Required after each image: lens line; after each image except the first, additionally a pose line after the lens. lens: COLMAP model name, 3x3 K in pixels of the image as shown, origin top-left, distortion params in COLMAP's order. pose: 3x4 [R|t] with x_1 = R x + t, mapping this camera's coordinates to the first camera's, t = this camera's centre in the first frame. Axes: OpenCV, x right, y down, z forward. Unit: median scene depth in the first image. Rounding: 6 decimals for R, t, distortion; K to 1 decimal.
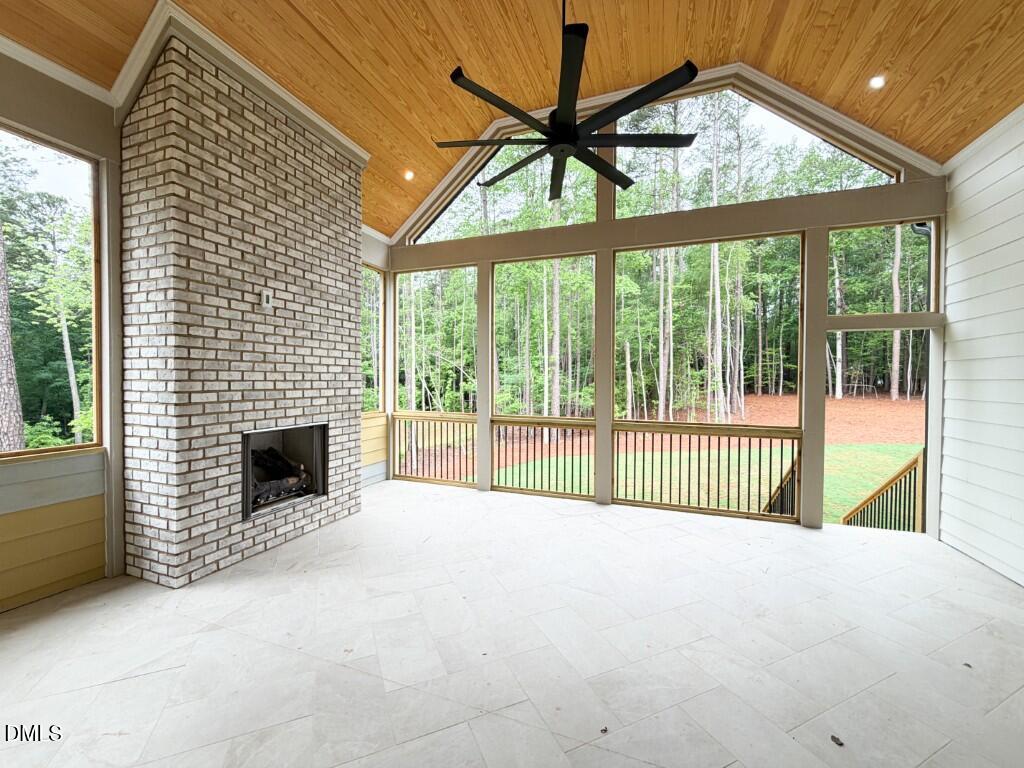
lens RADIAL K [[408.7, 0, 509.0], [0, 408.7, 384.2], [0, 0, 1]] dist [-0.000841, 0.000336]
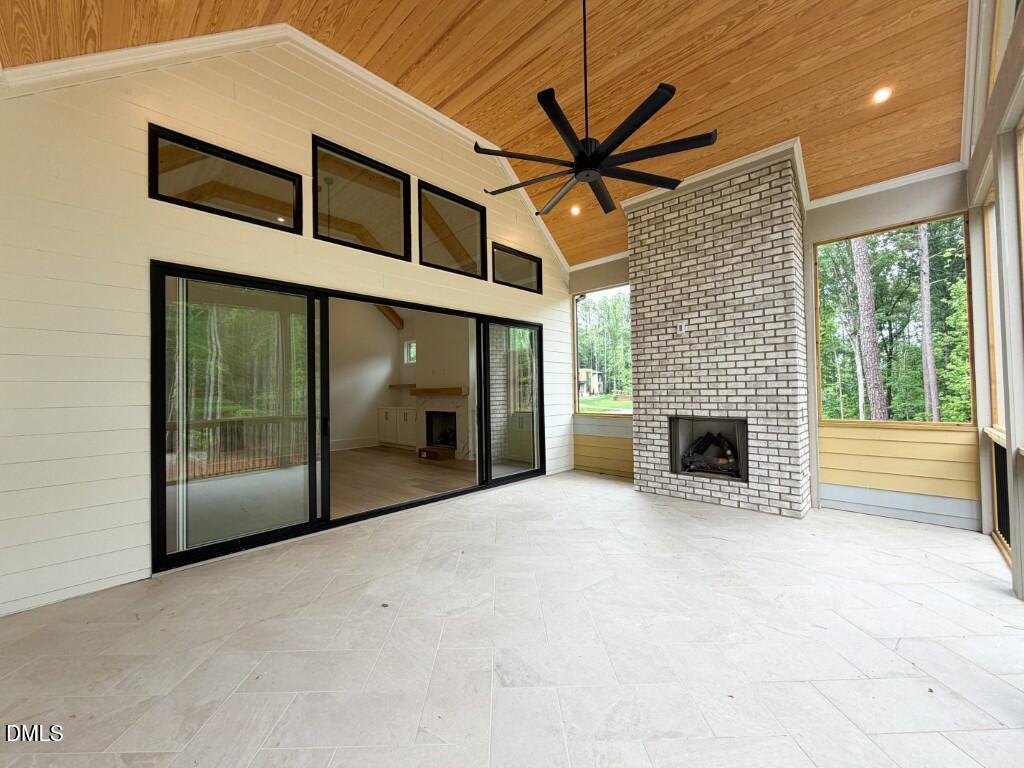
lens RADIAL K [[408.7, 0, 510.1], [0, 408.7, 384.4], [0, 0, 1]] dist [-0.000841, 0.000336]
pose [[-0.393545, -0.016964, -0.919149, 0.991717], [0.001259, 0.999819, -0.018992, 0.023729], [0.919304, -0.008632, -0.393453, 0.988691]]
